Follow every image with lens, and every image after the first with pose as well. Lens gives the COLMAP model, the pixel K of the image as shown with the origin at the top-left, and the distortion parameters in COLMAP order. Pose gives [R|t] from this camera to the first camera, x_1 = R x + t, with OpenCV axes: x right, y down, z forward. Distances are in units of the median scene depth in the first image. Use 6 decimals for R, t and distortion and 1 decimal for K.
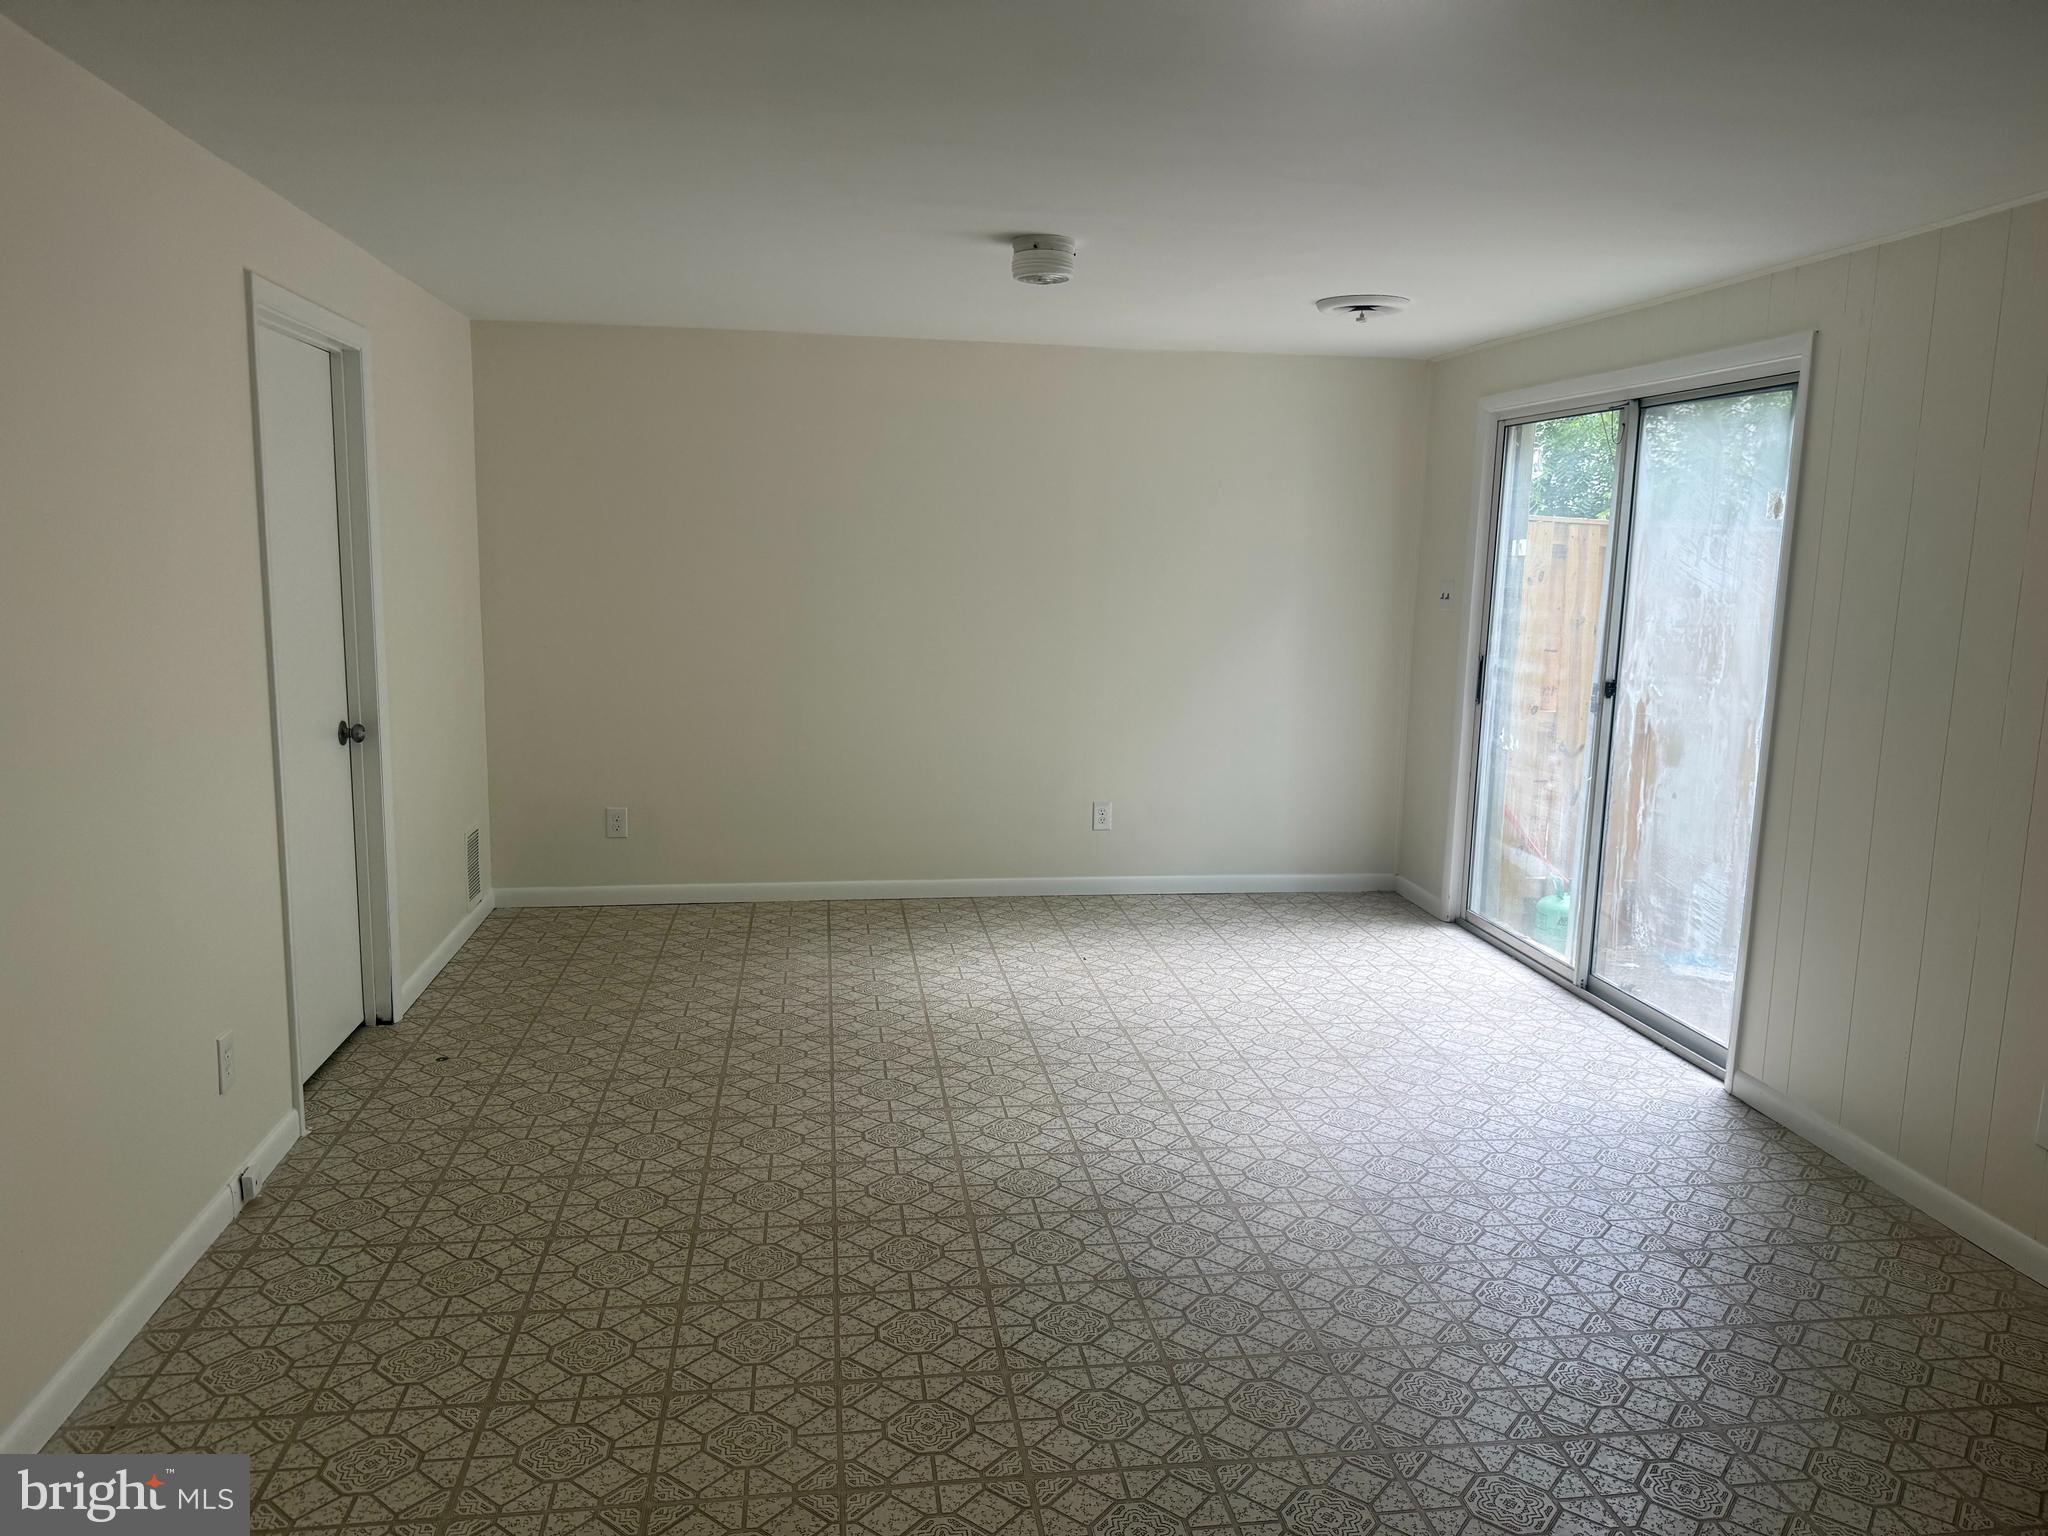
lens RADIAL K [[1451.0, 0, 1024.0], [0, 1451.0, 768.0], [0, 0, 1]] dist [0.100847, -0.134326]
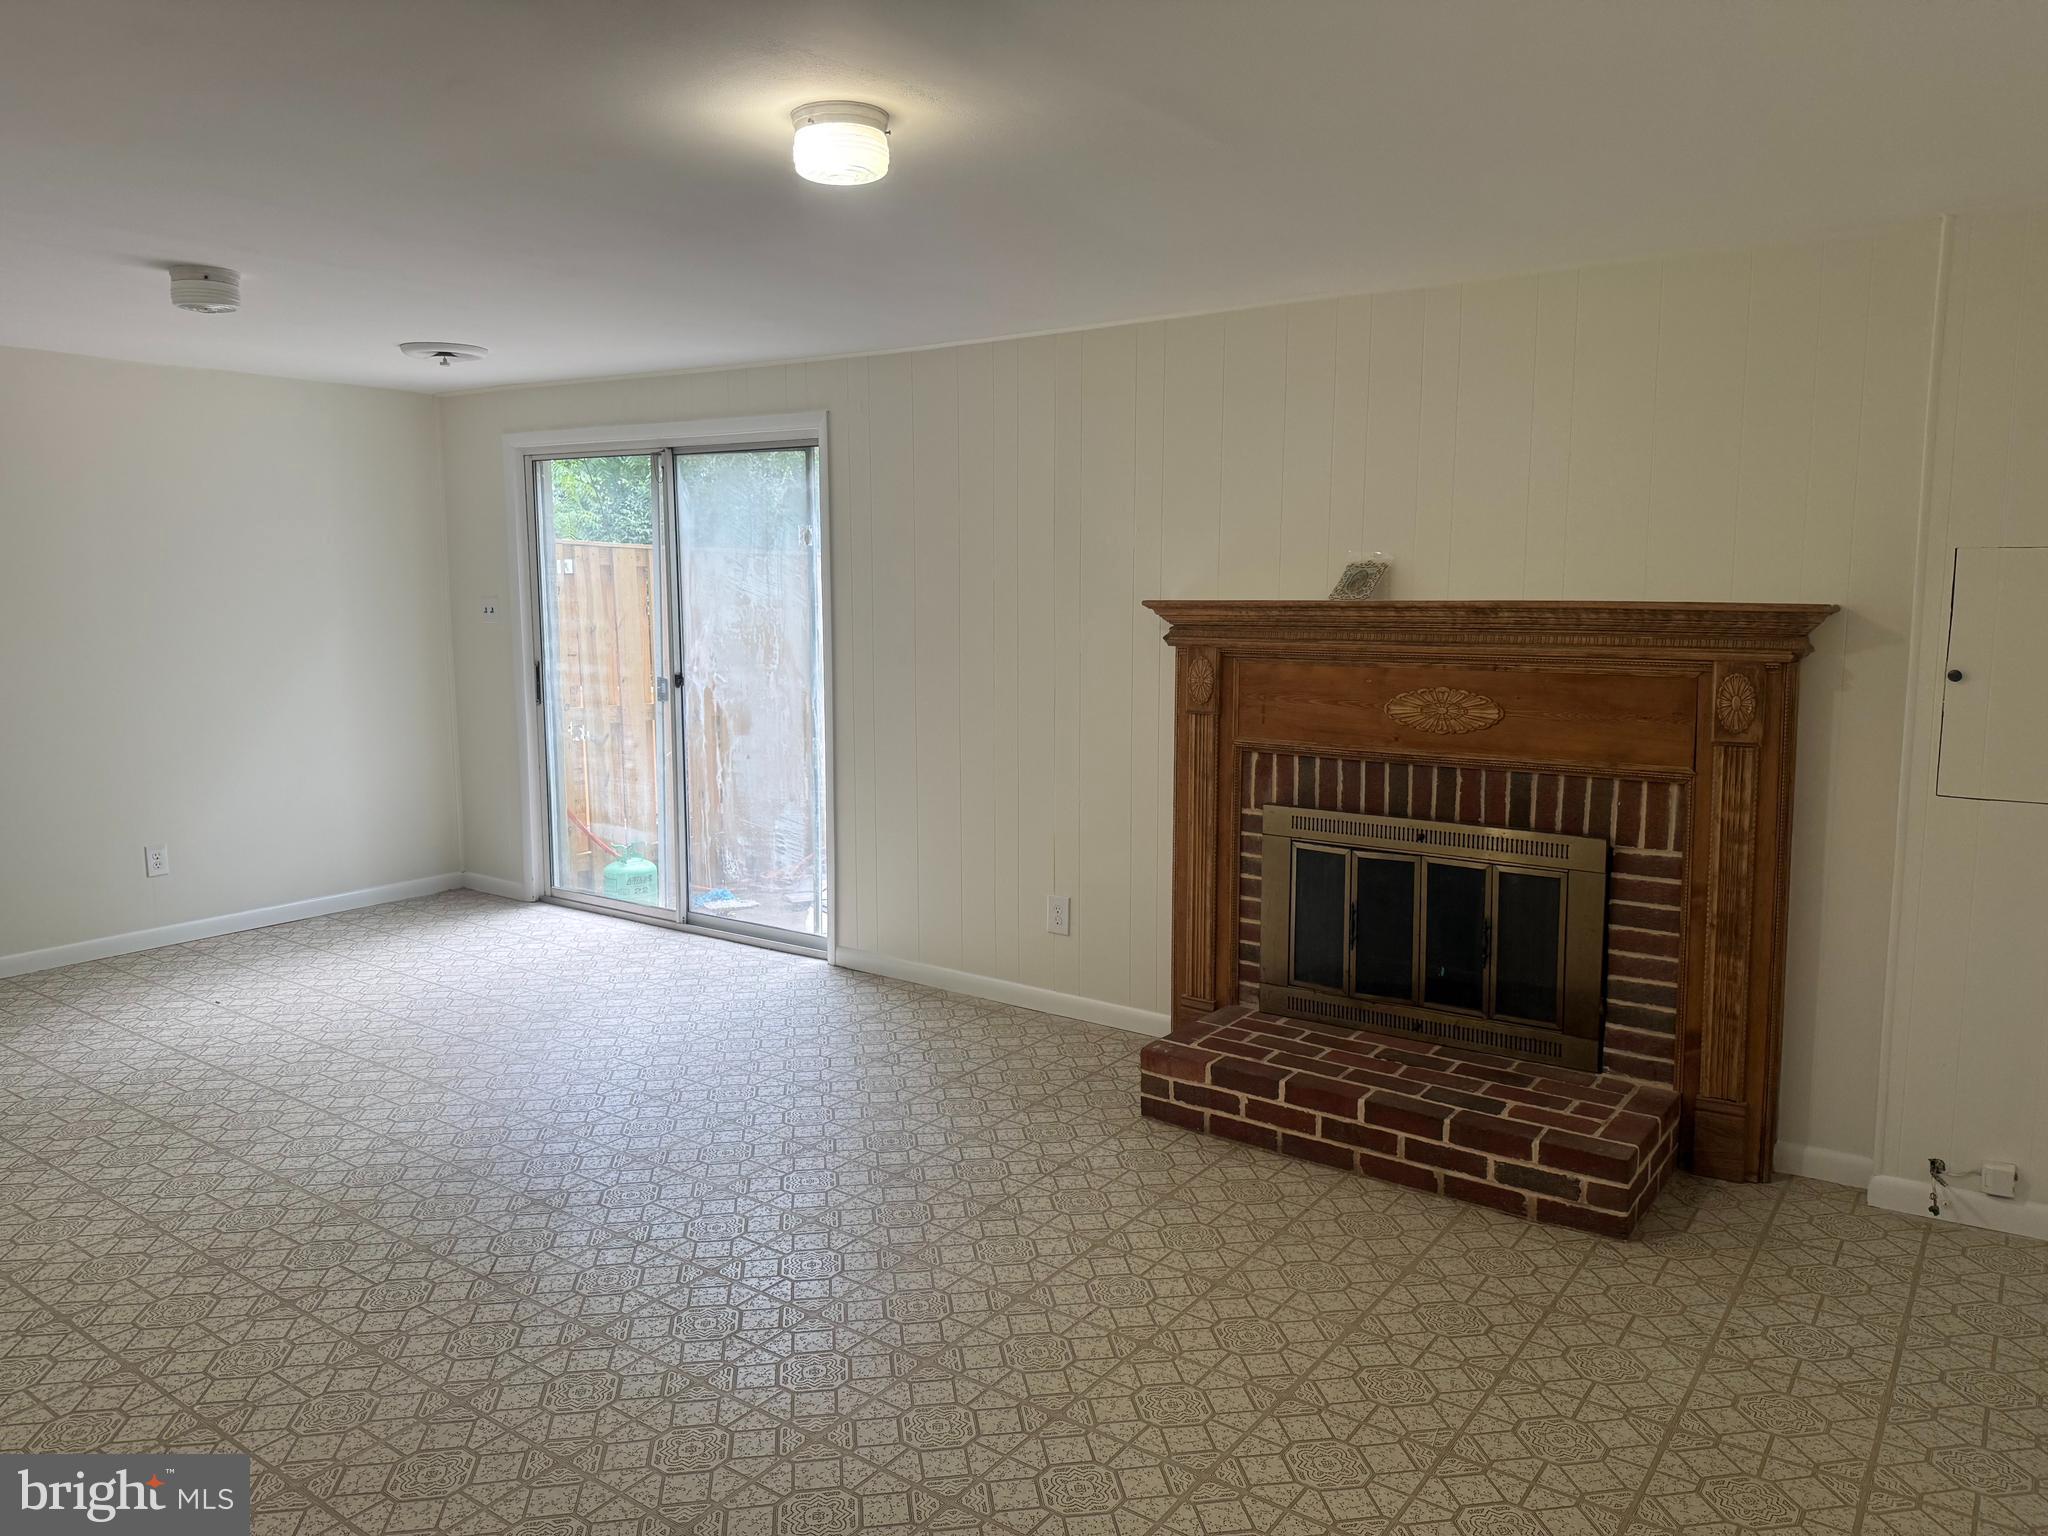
lens RADIAL K [[1451.0, 0, 1024.0], [0, 1451.0, 768.0], [0, 0, 1]] dist [0.100847, -0.134326]
pose [[0.696225, -0.117798, 0.708092, -0.291868], [0.124028, 0.991348, 0.042970, 0.003137], [-0.707027, 0.057907, 0.704811, -0.075118]]
